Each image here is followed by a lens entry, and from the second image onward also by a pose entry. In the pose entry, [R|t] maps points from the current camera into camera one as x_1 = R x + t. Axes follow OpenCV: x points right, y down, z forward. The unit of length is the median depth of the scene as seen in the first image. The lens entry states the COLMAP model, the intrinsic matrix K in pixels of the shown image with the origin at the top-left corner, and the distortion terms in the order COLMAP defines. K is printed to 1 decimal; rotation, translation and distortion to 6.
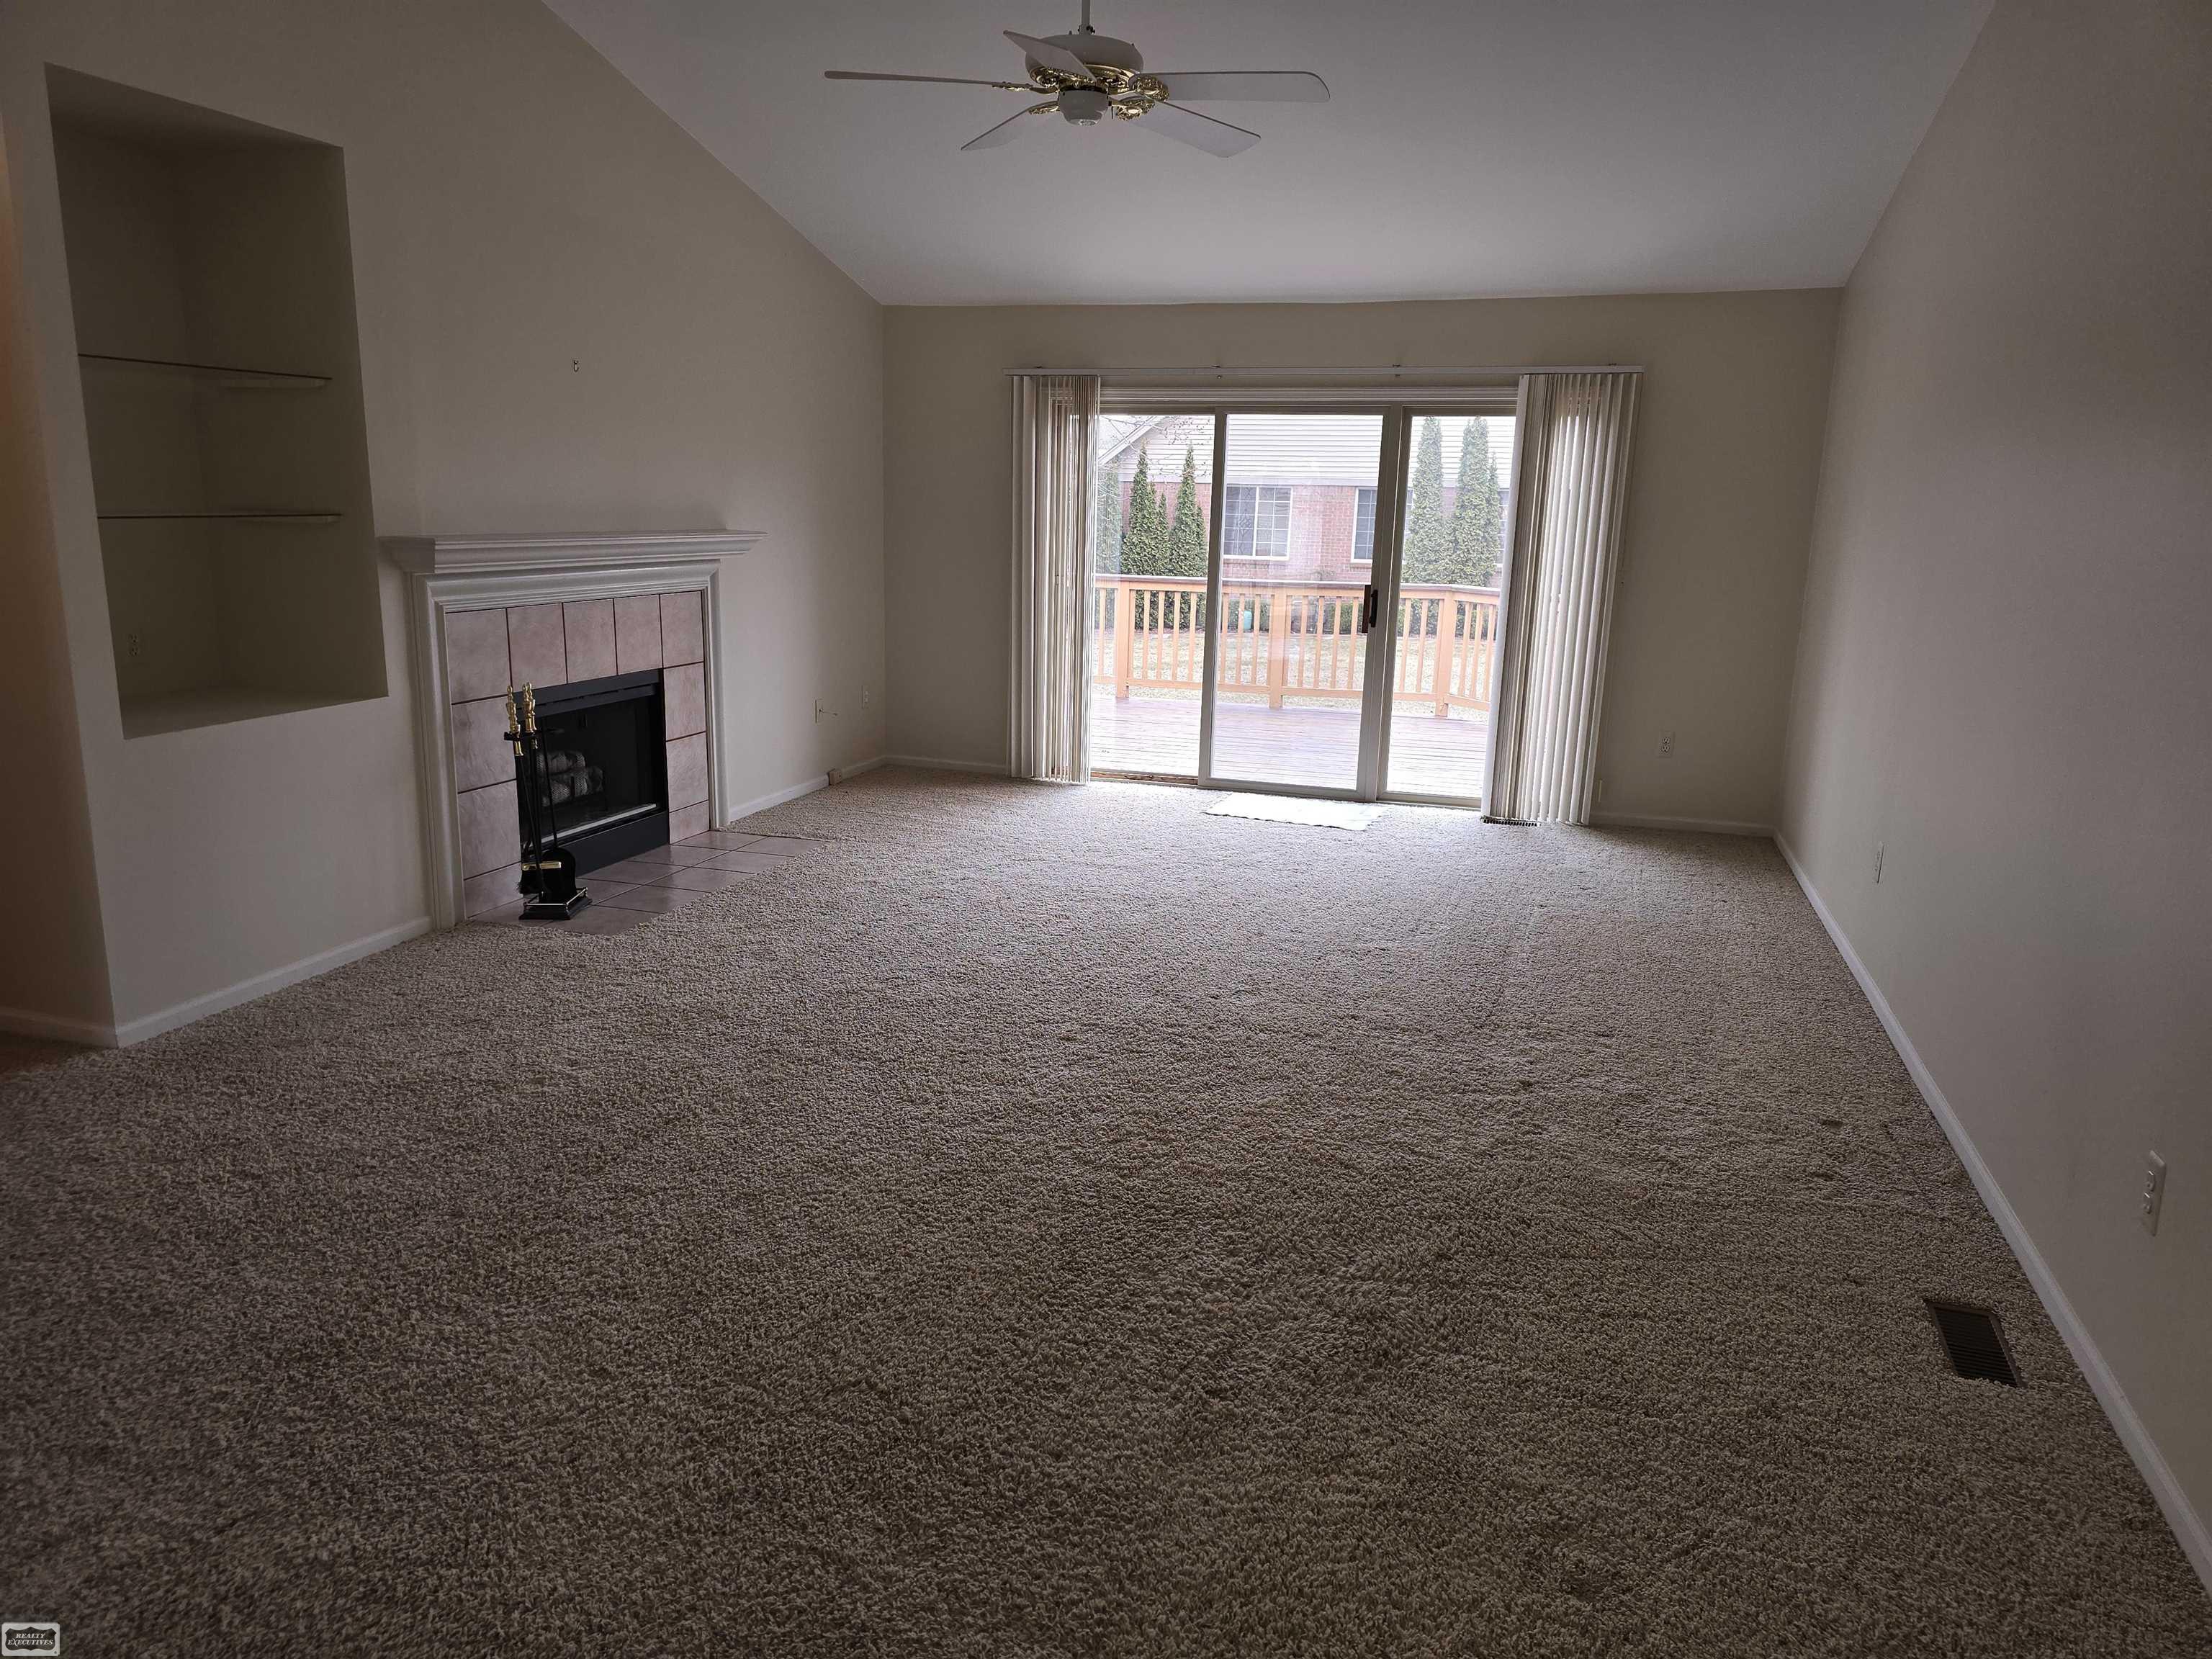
lens RADIAL K [[1480.3, 0, 1104.7], [0, 1480.3, 808.7], [0, 0, 1]] dist [0.081562, -0.072718]
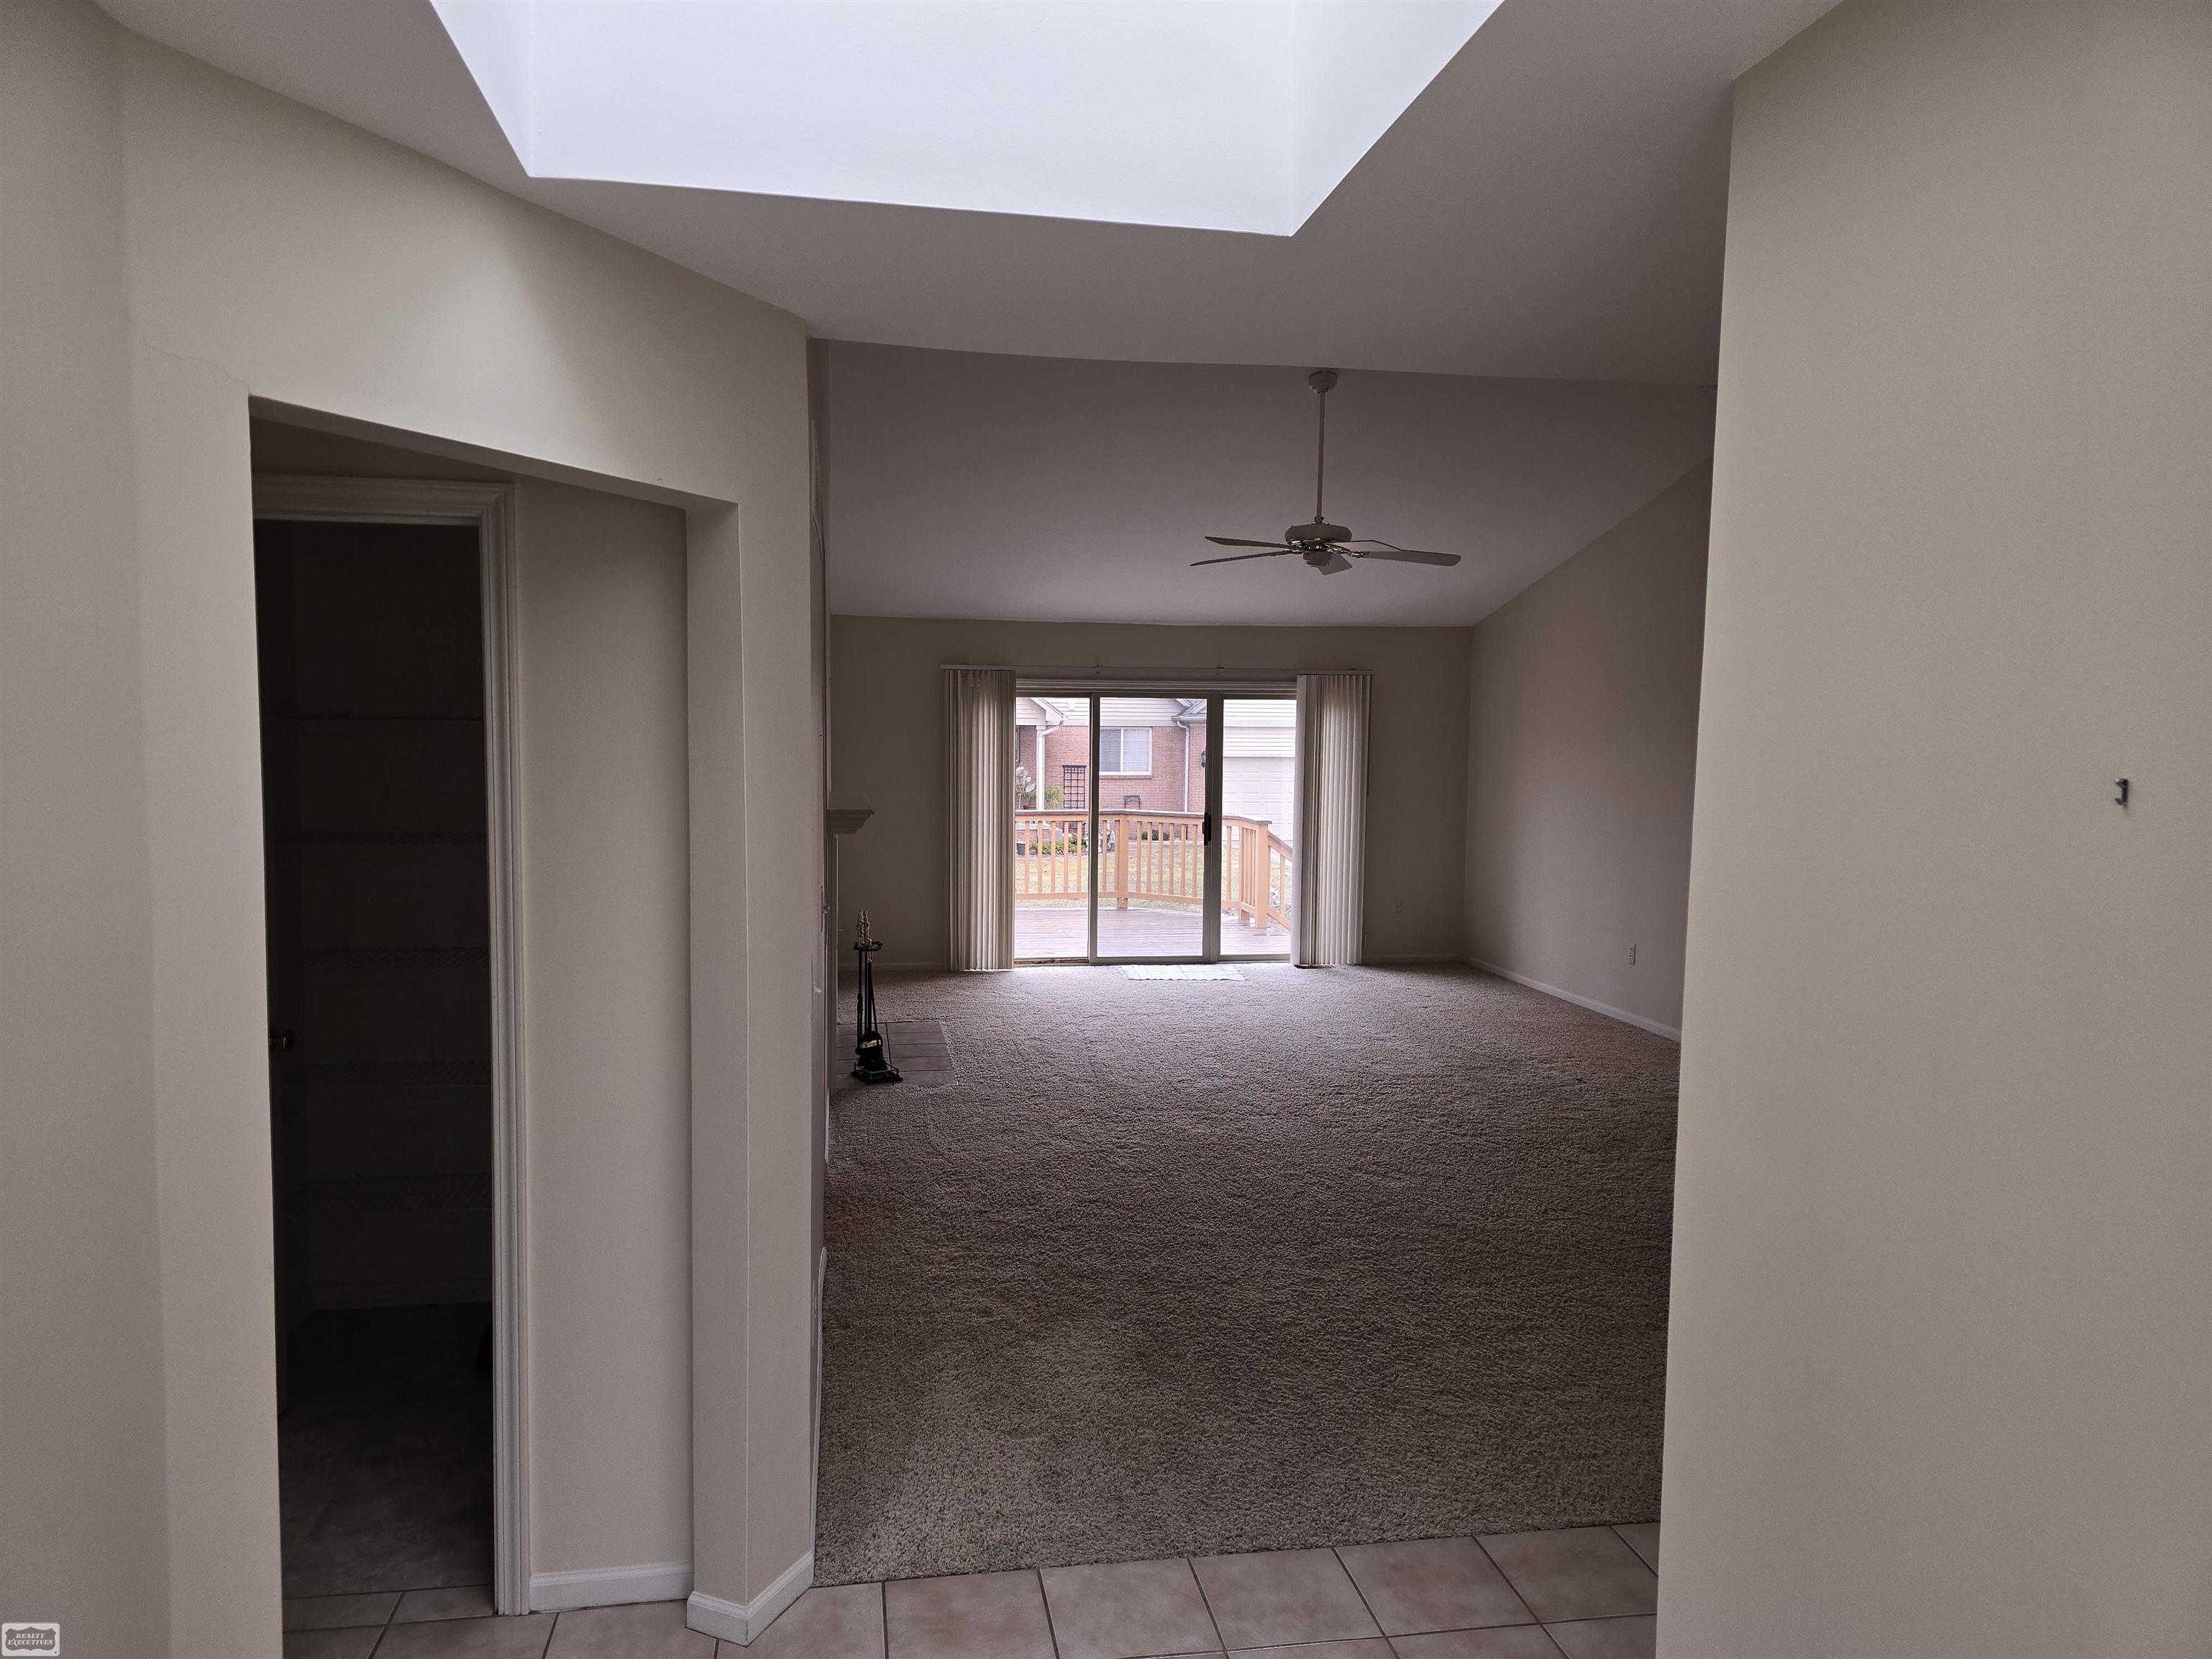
lens RADIAL K [[1453.7, 0, 1077.3], [0, 1453.7, 838.8], [0, 0, 1]] dist [0.080689, -0.065937]
pose [[0.896457, -0.048840, 0.440430, -0.548811], [0.104319, 0.989234, -0.102634, 0.006995], [-0.430676, 0.137953, 0.891901, -0.200108]]
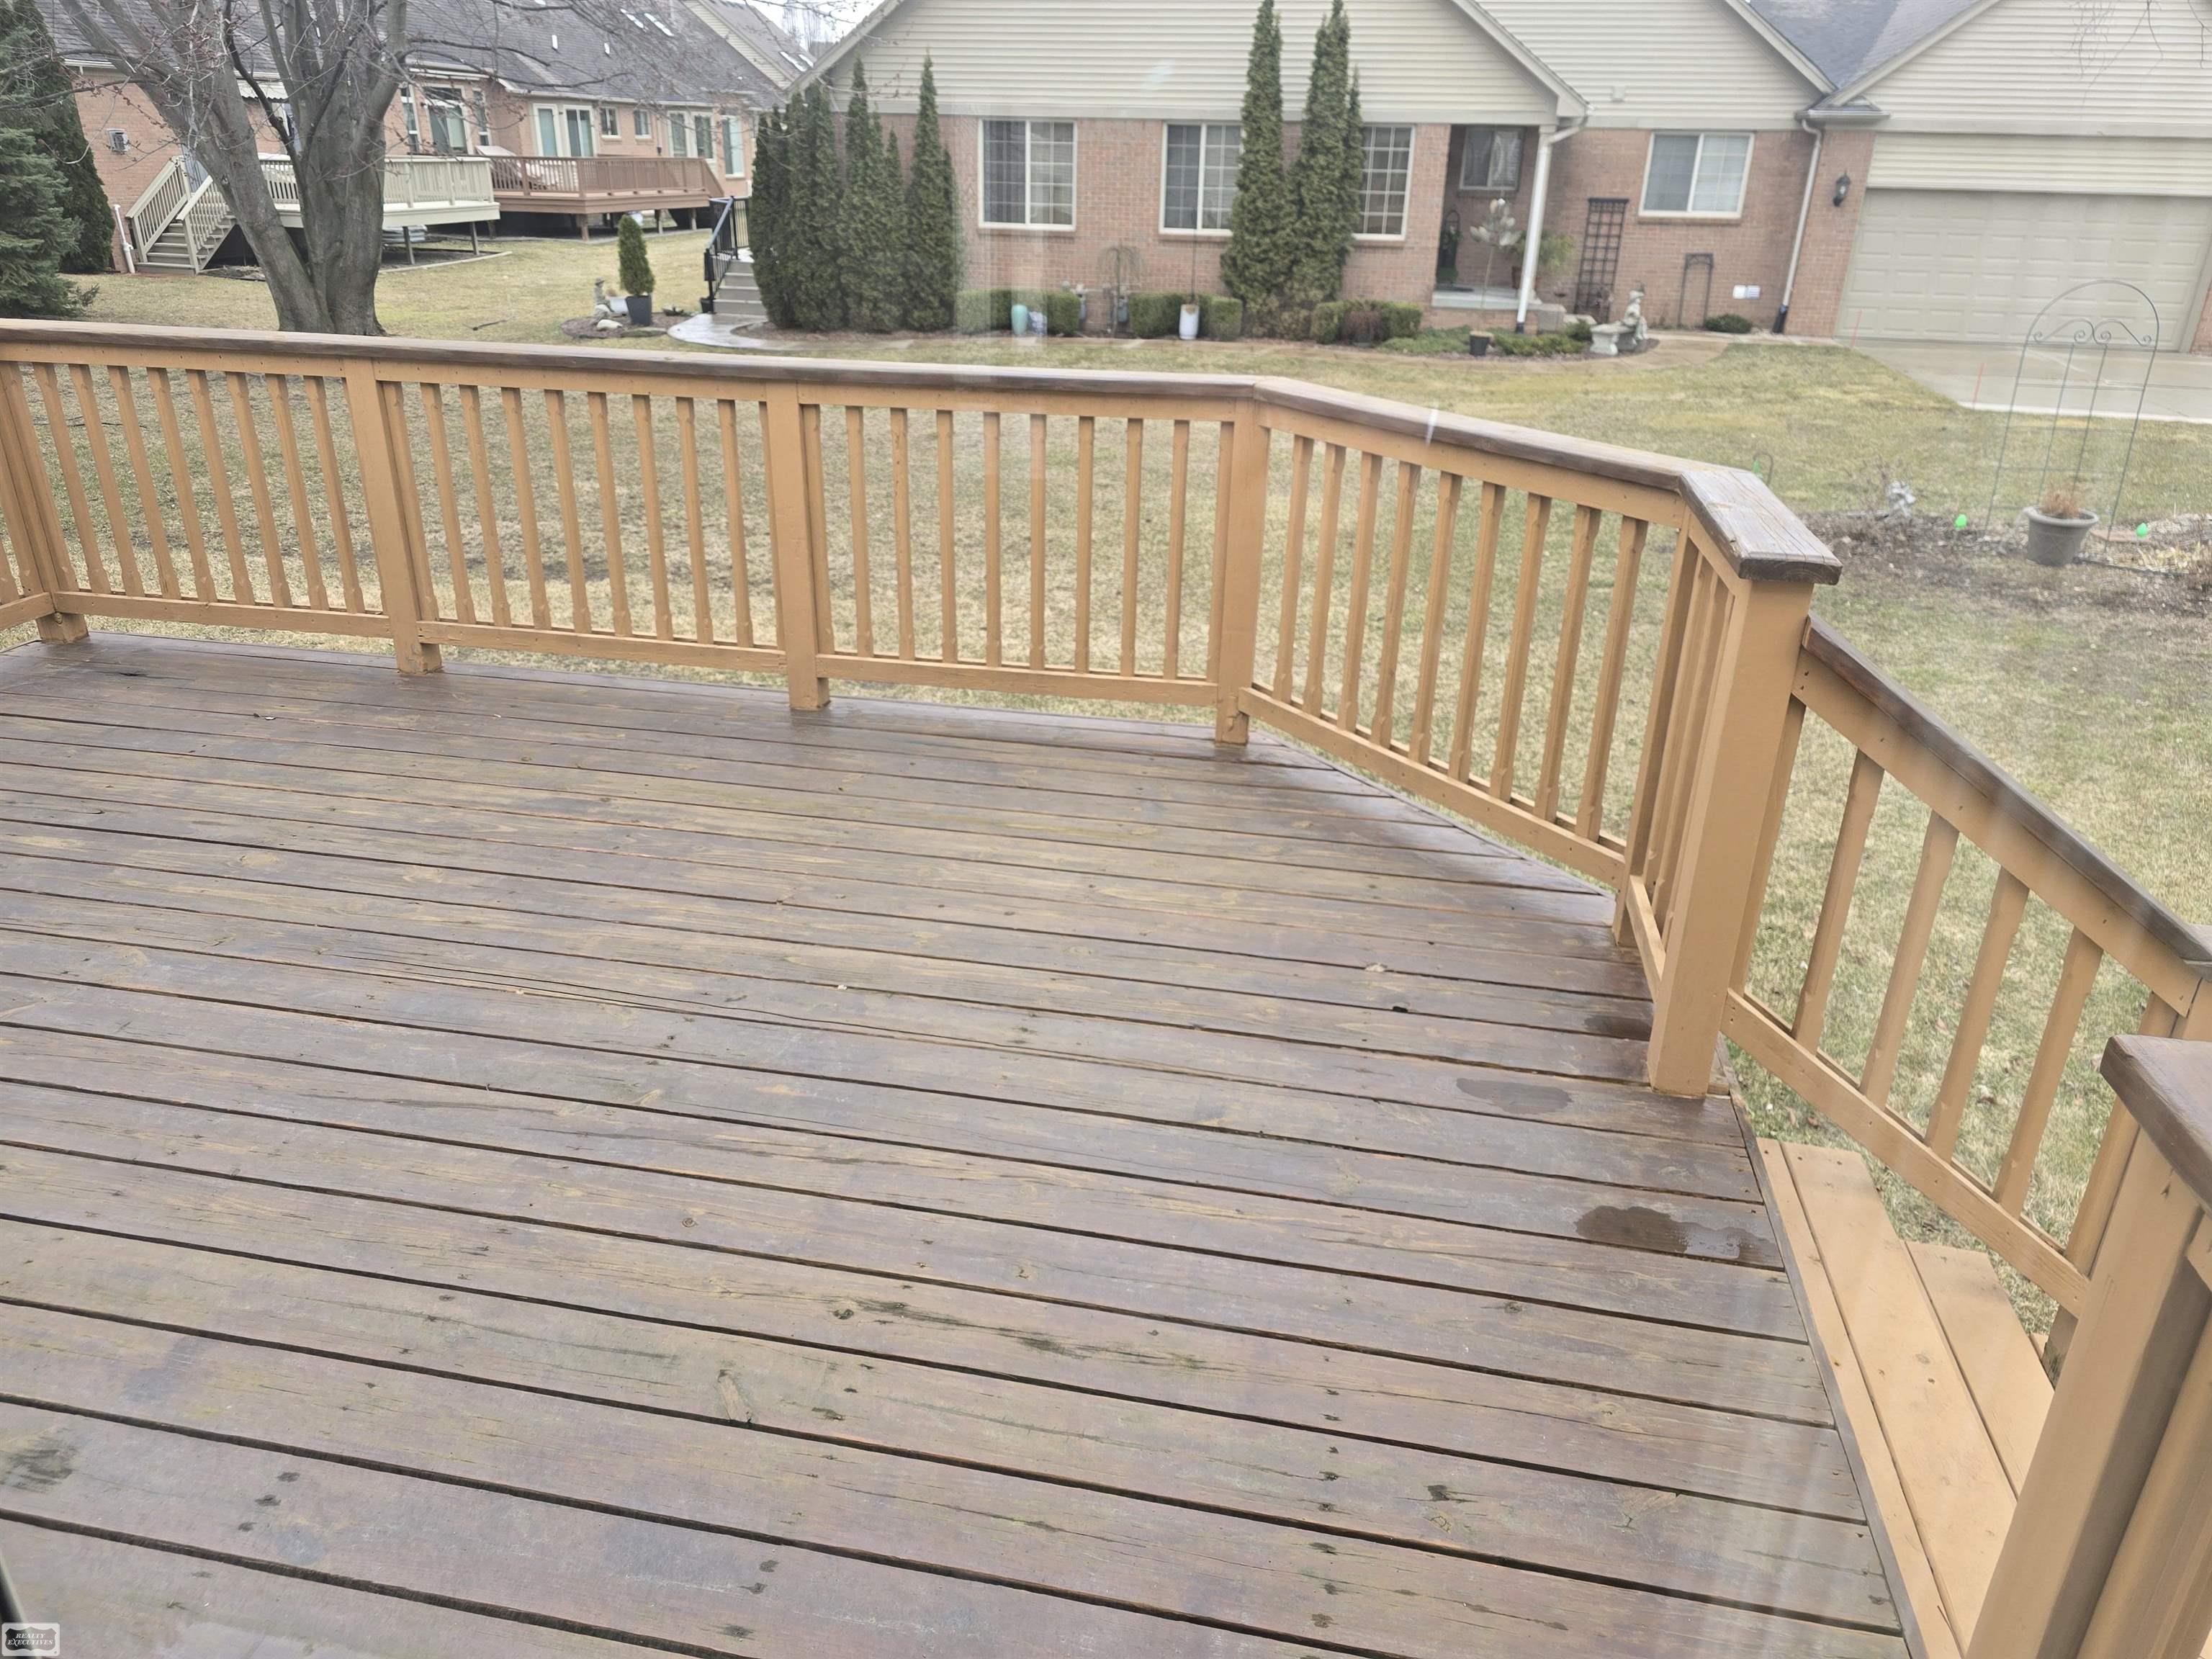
lens RADIAL K [[1506.5, 0, 1106.0], [0, 1506.5, 829.5], [0, 0, 1]] dist [0.011114, 0.001751]
pose [[0.994459, -0.047256, 0.093910, 0.234423], [0.025599, 0.975239, 0.219665, -0.184019], [-0.101965, -0.216044, 0.971045, 0.934156]]
